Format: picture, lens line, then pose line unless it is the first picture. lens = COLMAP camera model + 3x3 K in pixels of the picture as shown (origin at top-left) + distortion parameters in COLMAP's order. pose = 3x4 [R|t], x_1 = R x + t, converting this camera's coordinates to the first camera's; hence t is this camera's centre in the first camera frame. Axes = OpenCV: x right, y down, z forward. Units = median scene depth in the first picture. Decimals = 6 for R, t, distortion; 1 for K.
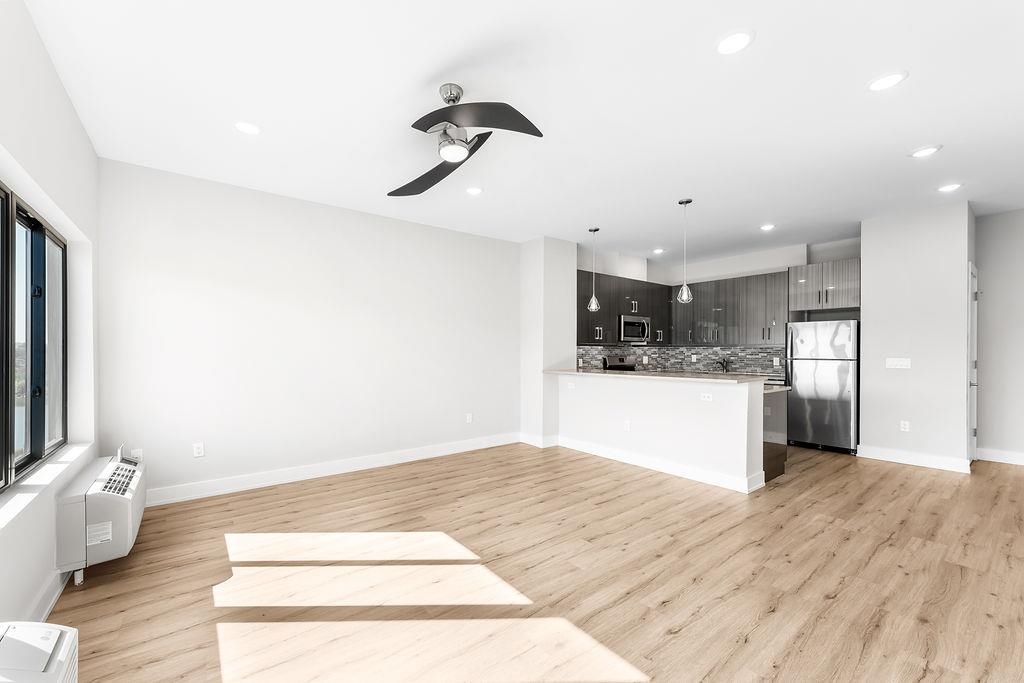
lens RADIAL K [[409.3, 0, 509.6], [0, 409.3, 351.3], [0, 0, 1]] dist [0.000621, 0.000132]
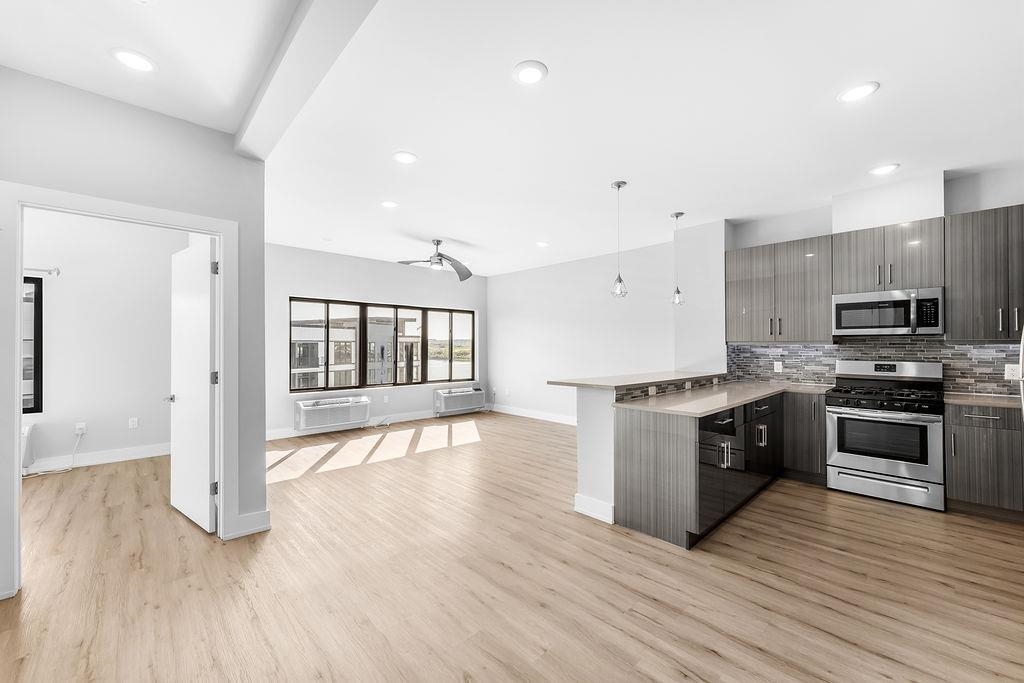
lens RADIAL K [[405.4, 0, 512.0], [0, 405.4, 341.5], [0, 0, 1]] dist [0.000389, 0.000142]
pose [[0.103278, -0.013056, -0.994567, 1.356470], [-0.000236, 0.999913, -0.013151, -0.013080], [0.994652, 0.001593, 0.103266, 0.712717]]
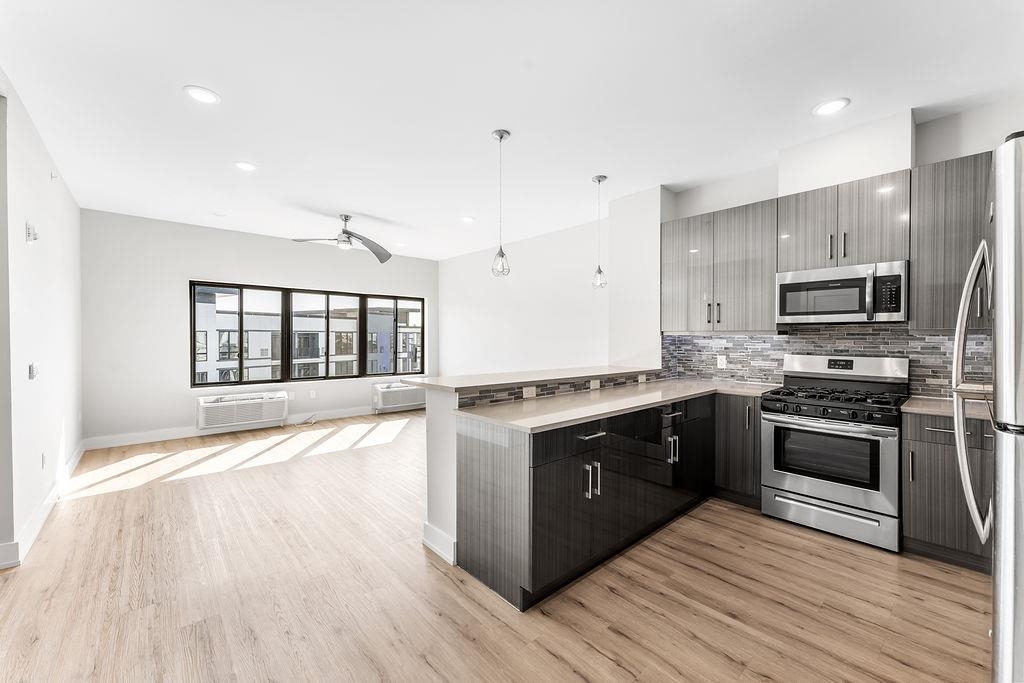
lens RADIAL K [[407.0, 0, 512.3], [0, 407.0, 338.6], [0, 0, 1]] dist [-0.000640, 0.000017]
pose [[0.075521, 0.002015, -0.997142, 1.210212], [-0.003129, 0.999994, 0.001784, -0.011420], [0.997139, 0.002985, 0.075527, 1.018787]]
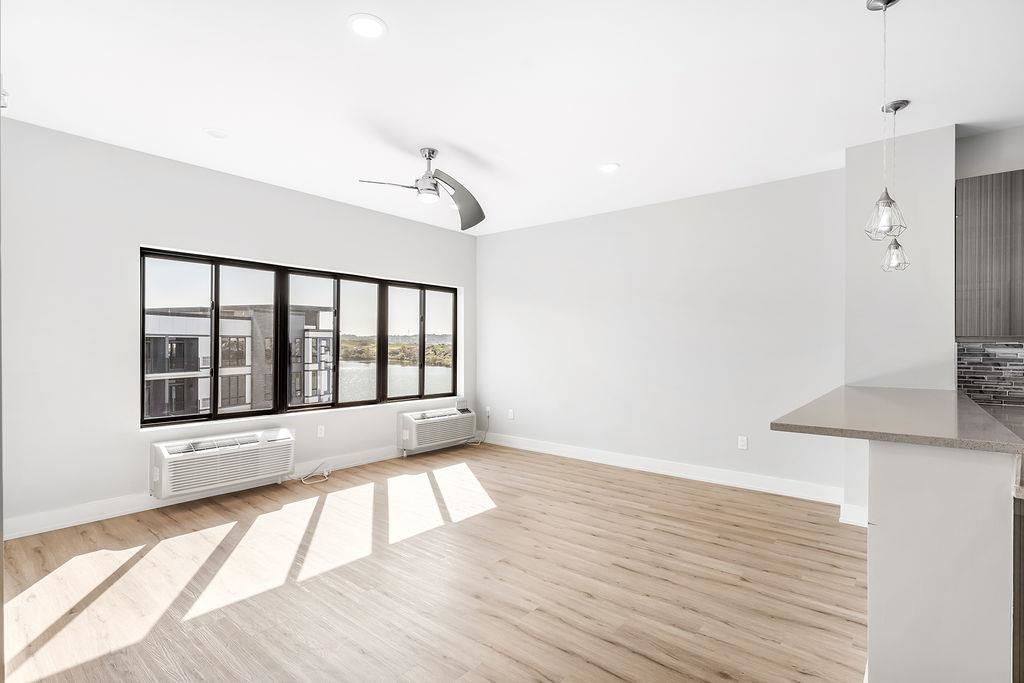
lens RADIAL K [[491.1, 0, 512.0], [0, 491.1, 341.5], [0, 0, 1]] dist [-0.000734, -0.000317]
pose [[0.223583, -0.006572, -0.974663, 0.880760], [-0.006204, 0.999947, -0.008166, -0.008412], [0.974665, 0.007873, 0.223530, 0.544225]]
